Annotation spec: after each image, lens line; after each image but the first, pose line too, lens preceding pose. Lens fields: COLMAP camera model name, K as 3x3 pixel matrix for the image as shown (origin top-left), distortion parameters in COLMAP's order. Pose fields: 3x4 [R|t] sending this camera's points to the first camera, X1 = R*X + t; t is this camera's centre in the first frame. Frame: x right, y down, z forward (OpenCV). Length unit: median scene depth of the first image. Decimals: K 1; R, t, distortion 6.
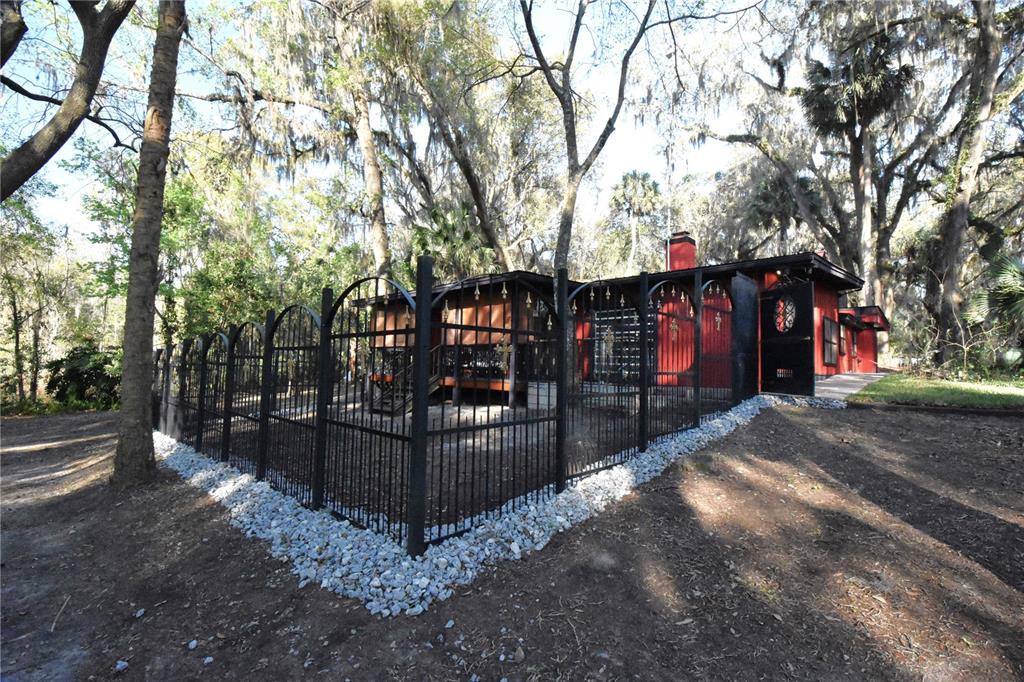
lens RADIAL K [[450.9, 0, 509.8], [0, 450.9, 338.2], [0, 0, 1]] dist [-0.012181, -0.004551]
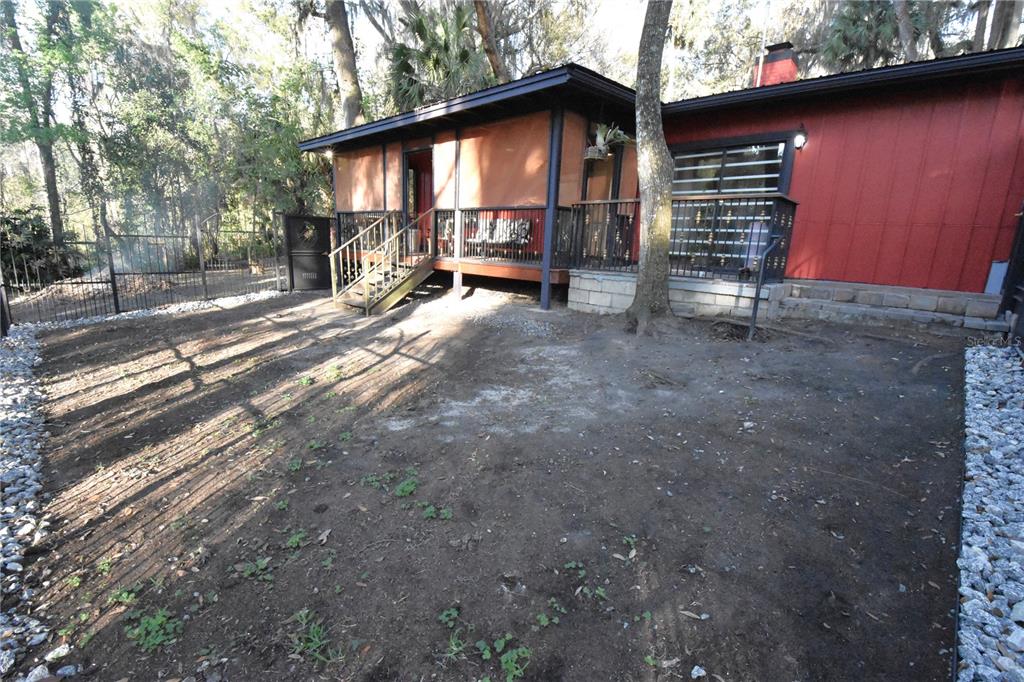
lens RADIAL K [[450.9, 0, 514.1], [0, 450.9, 341.5], [0, 0, 1]] dist [-0.012181, -0.004551]
pose [[0.999807, 0.008717, 0.017578, -0.024104], [-0.013407, 0.957640, 0.287657, 0.006434], [-0.014326, -0.287837, 0.957572, 0.173362]]
